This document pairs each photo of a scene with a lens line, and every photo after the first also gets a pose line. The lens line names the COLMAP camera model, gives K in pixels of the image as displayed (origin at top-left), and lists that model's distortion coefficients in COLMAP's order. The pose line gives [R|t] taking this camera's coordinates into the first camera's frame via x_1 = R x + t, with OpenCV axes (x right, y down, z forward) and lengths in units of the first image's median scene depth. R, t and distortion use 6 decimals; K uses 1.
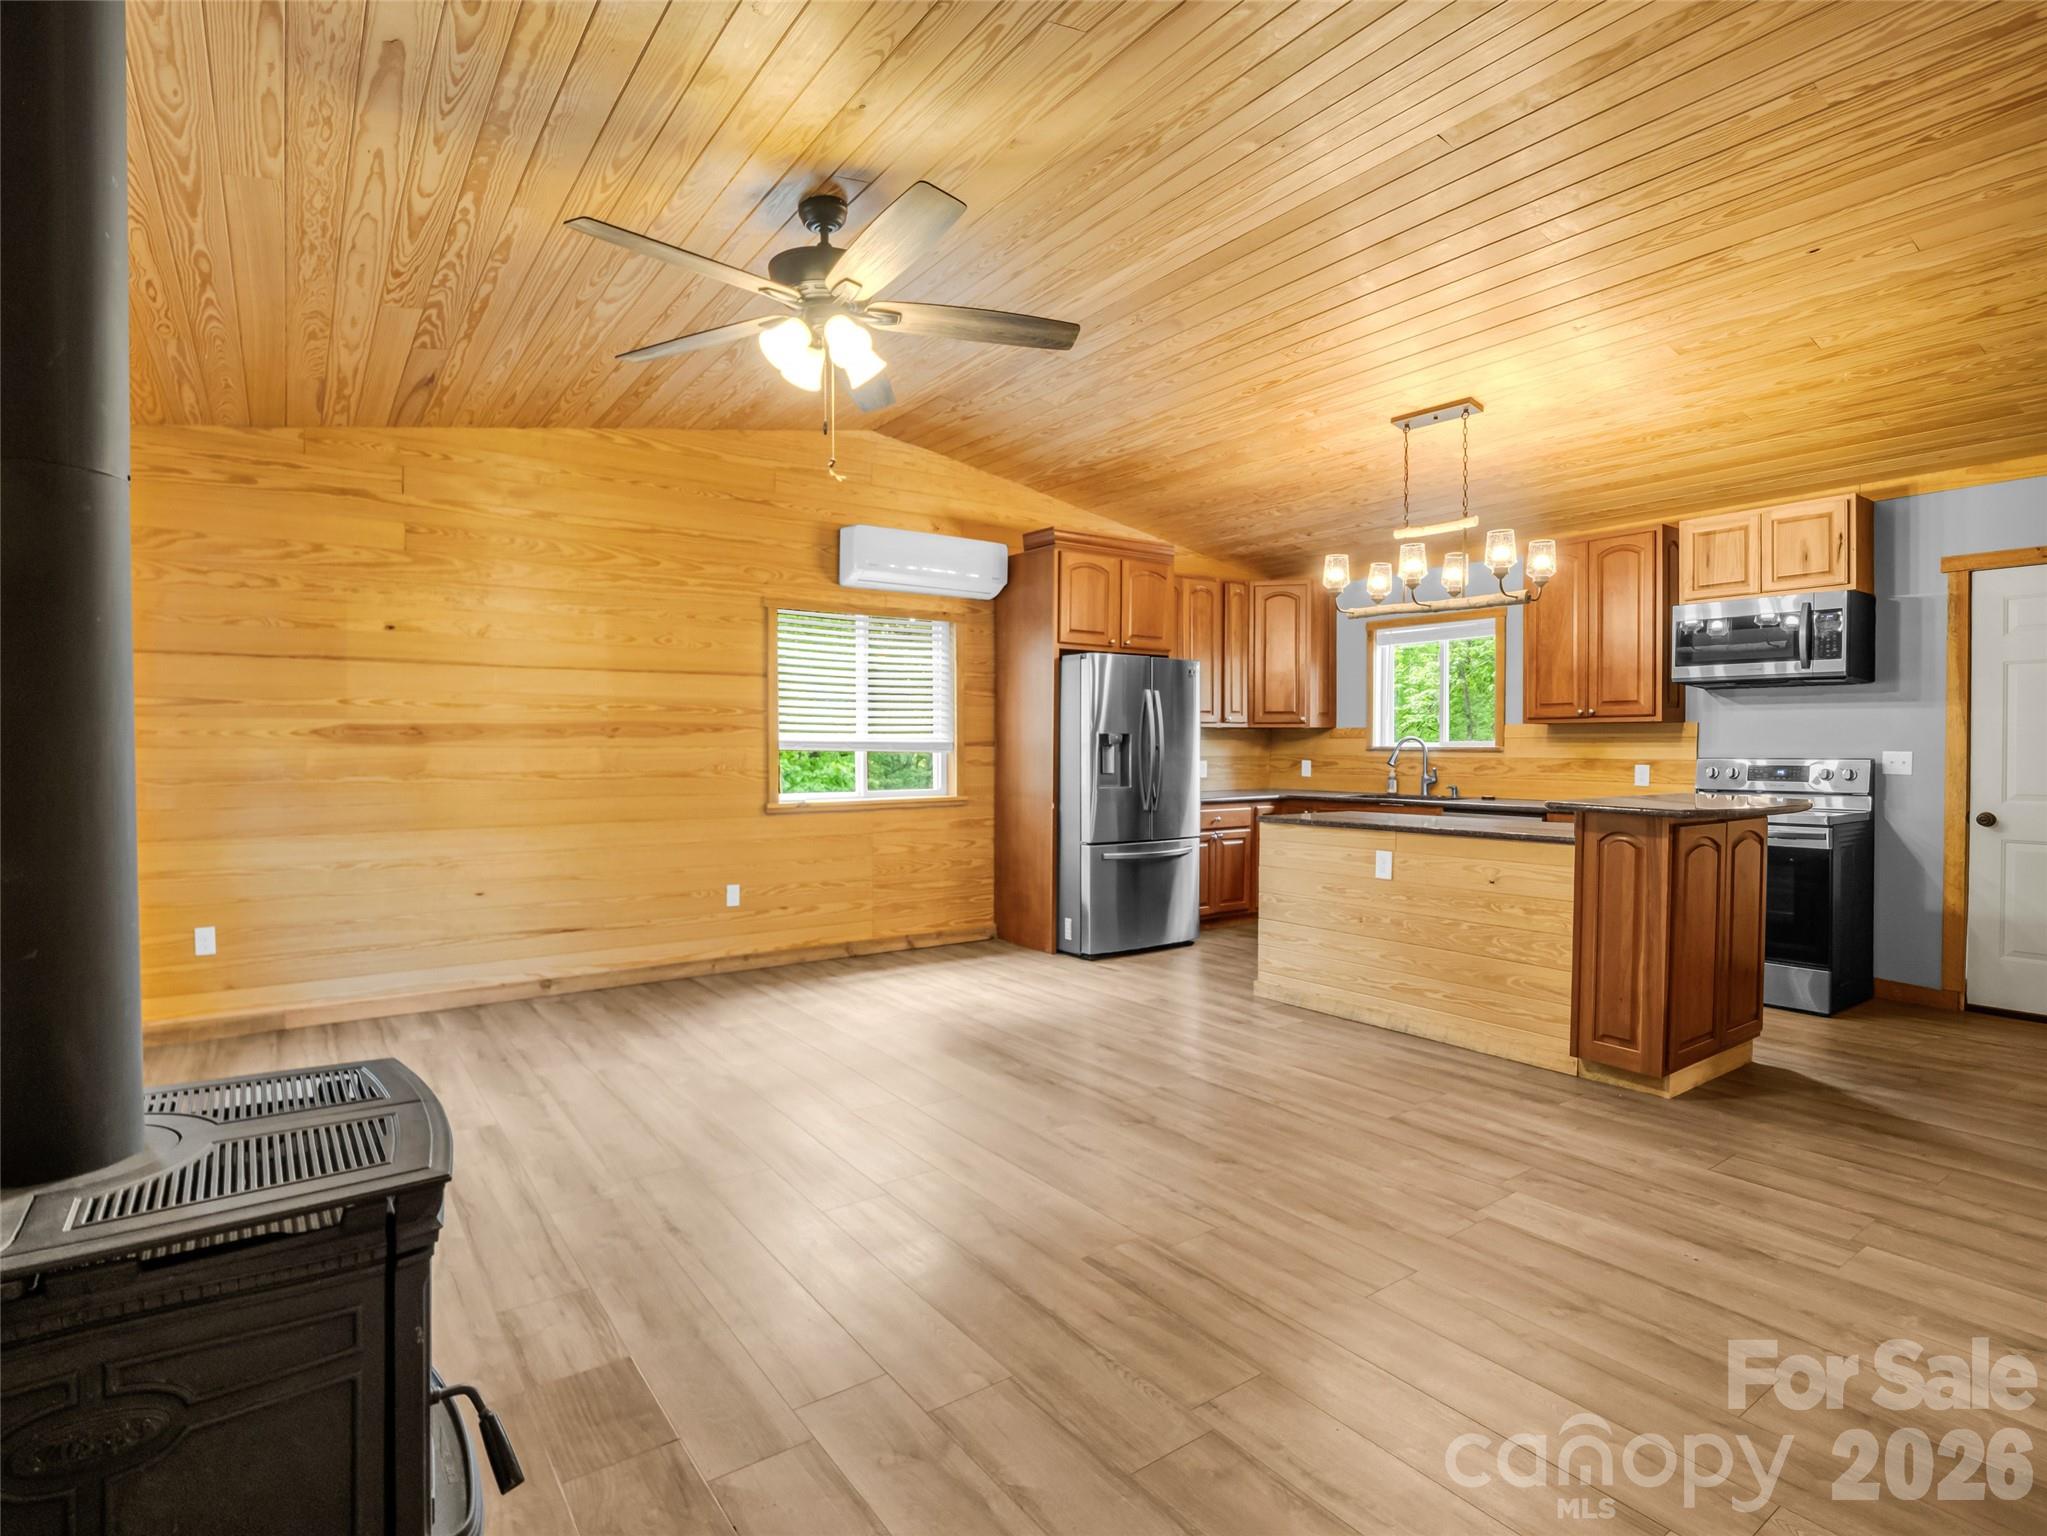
lens RADIAL K [[1030.2, 0, 983.4], [0, 1030.2, 759.1], [0, 0, 1]] dist [-0.003487, -0.016421]
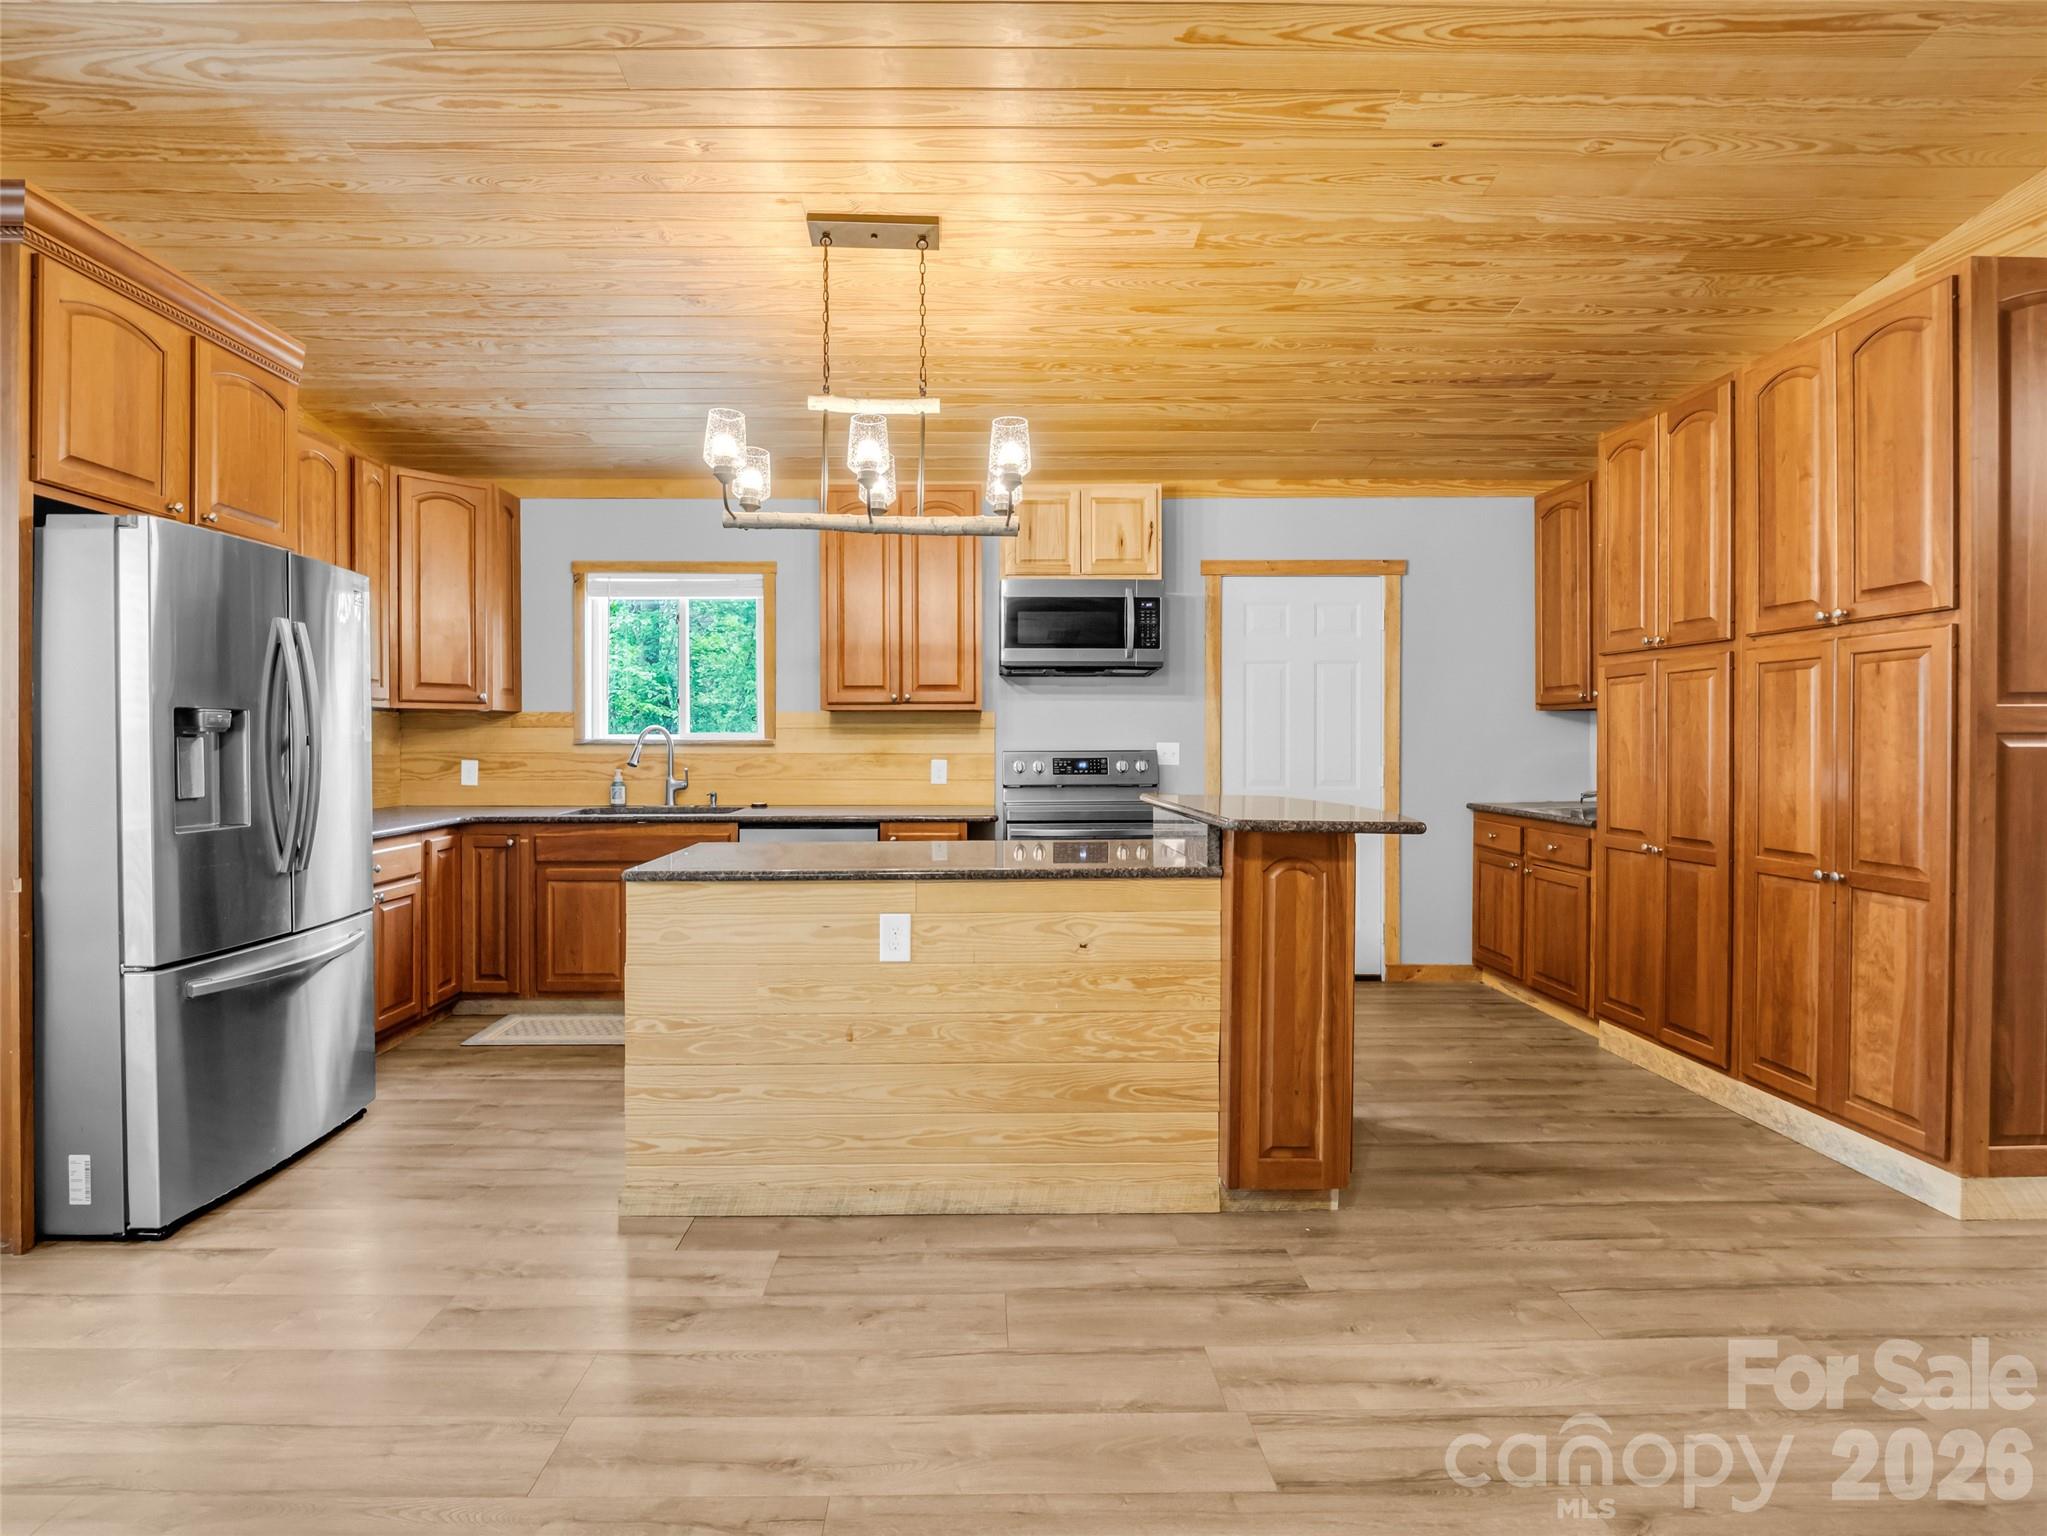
lens RADIAL K [[1001.9, 0, 991.1], [0, 1001.9, 752.1], [0, 0, 1]] dist [-0.000929, -0.011904]
pose [[0.555432, -0.010002, 0.831502, -0.048351], [0.011436, 0.999925, 0.004388, -0.004585], [-0.831483, 0.007071, 0.555505, 0.541834]]
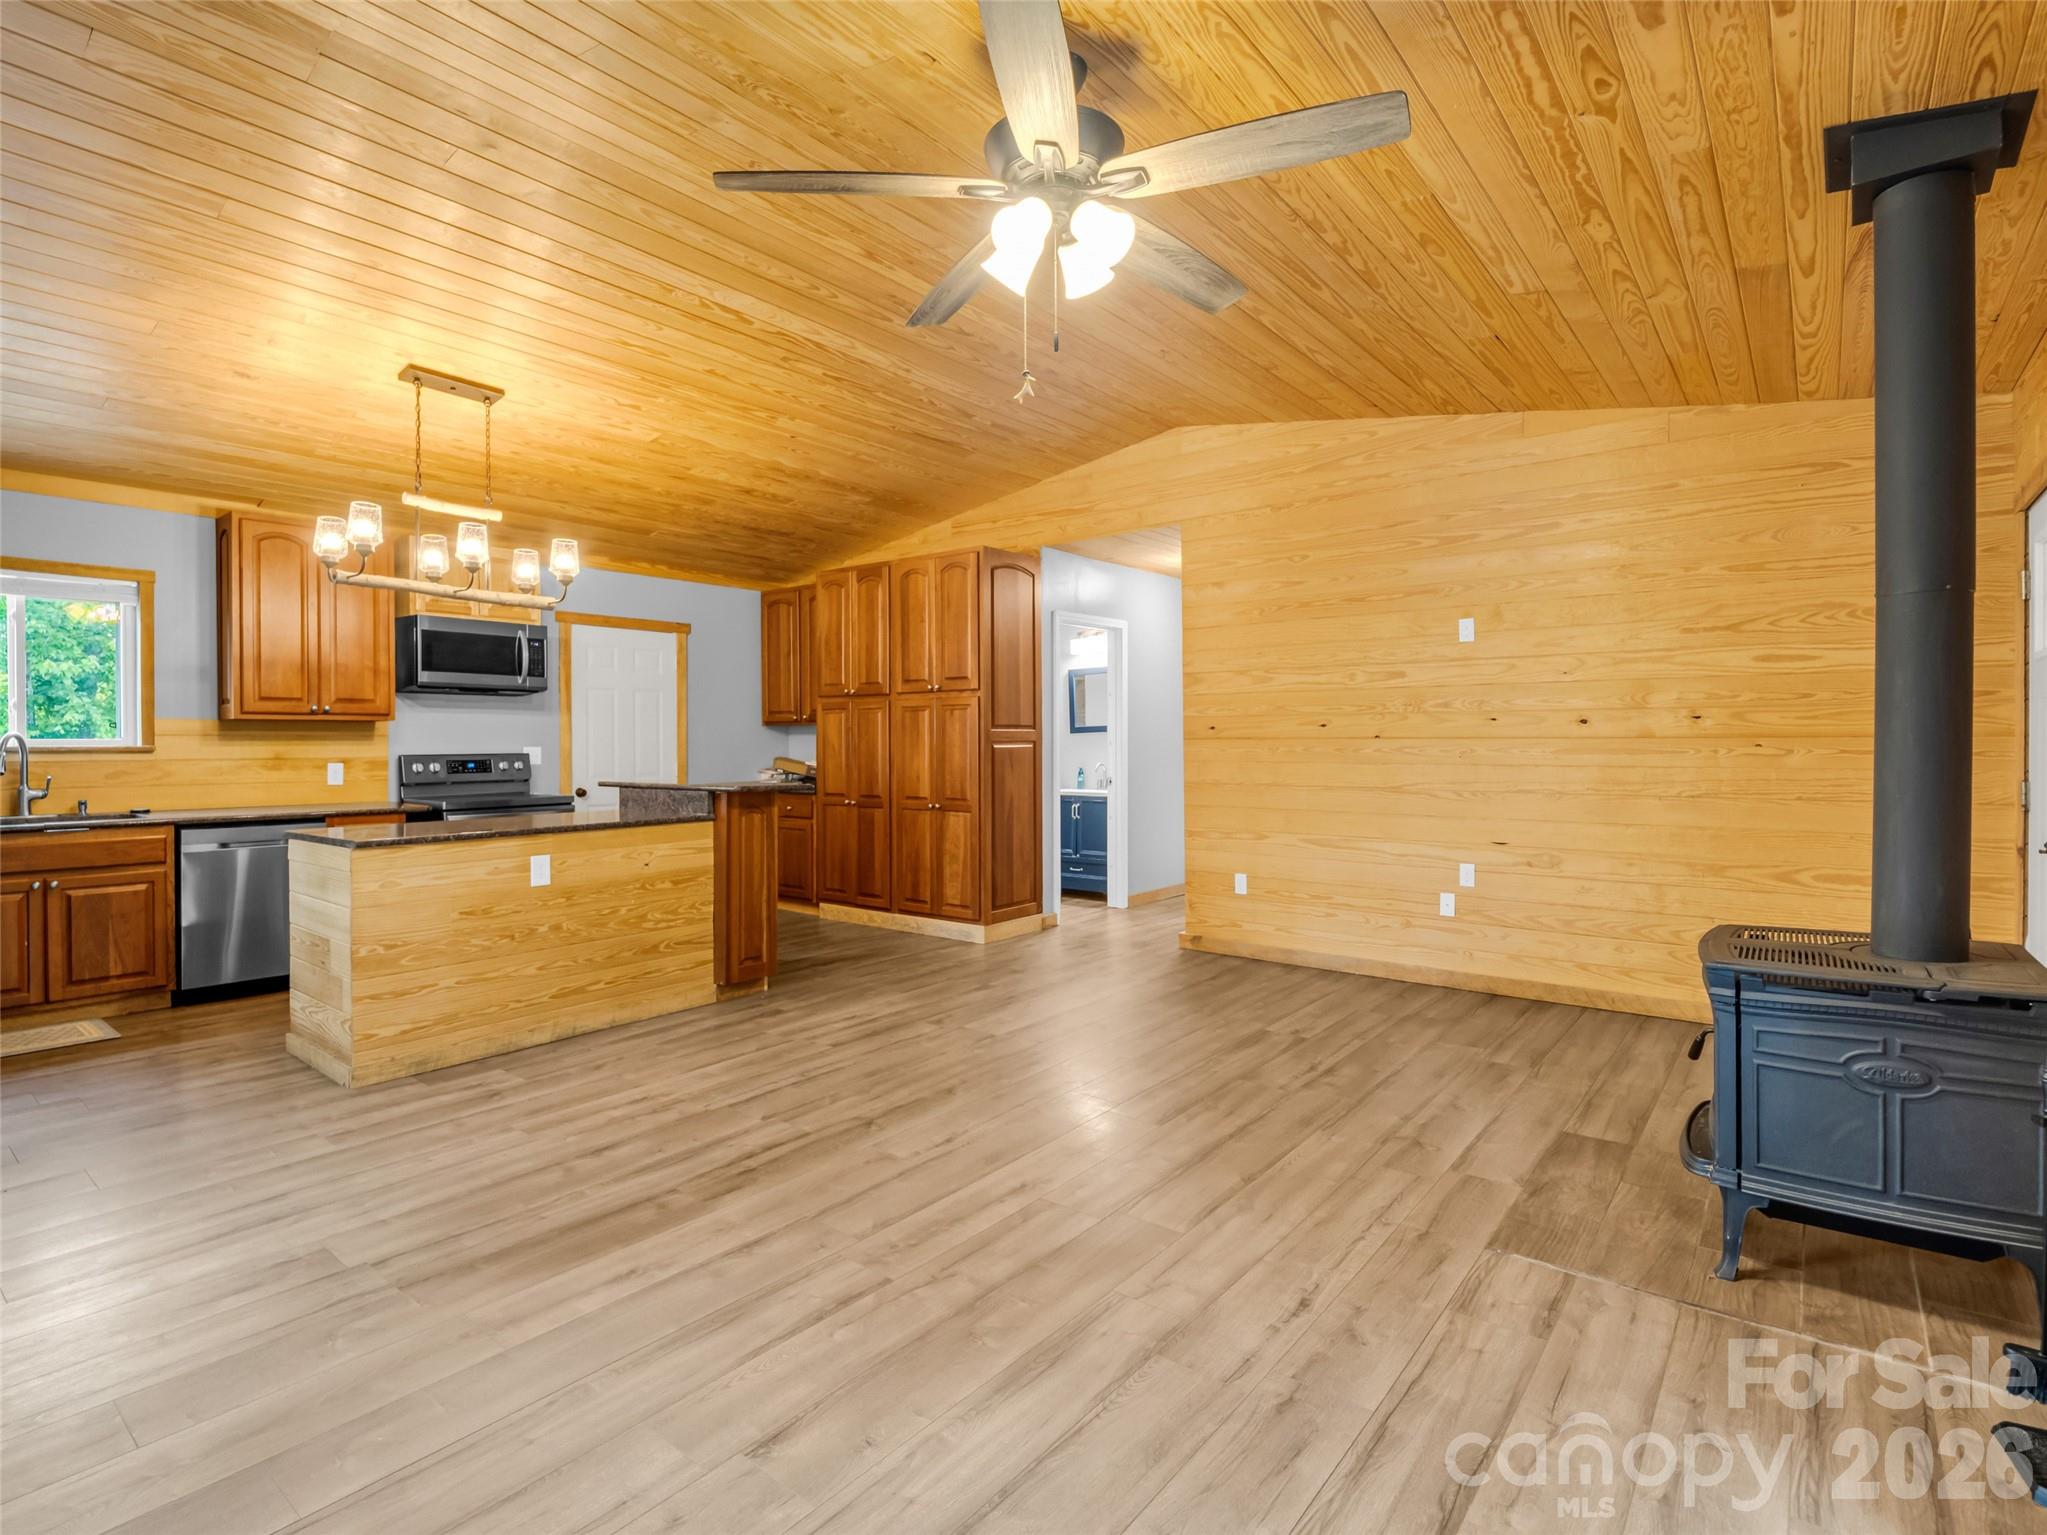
lens RADIAL K [[1009.9, 0, 977.8], [0, 1009.9, 745.5], [0, 0, 1]] dist [0.000657, -0.013480]
pose [[-0.270201, -0.001858, 0.962802, -0.516405], [0.015784, 0.999855, 0.006359, -0.009040], [-0.962675, 0.016915, -0.270132, 0.736749]]
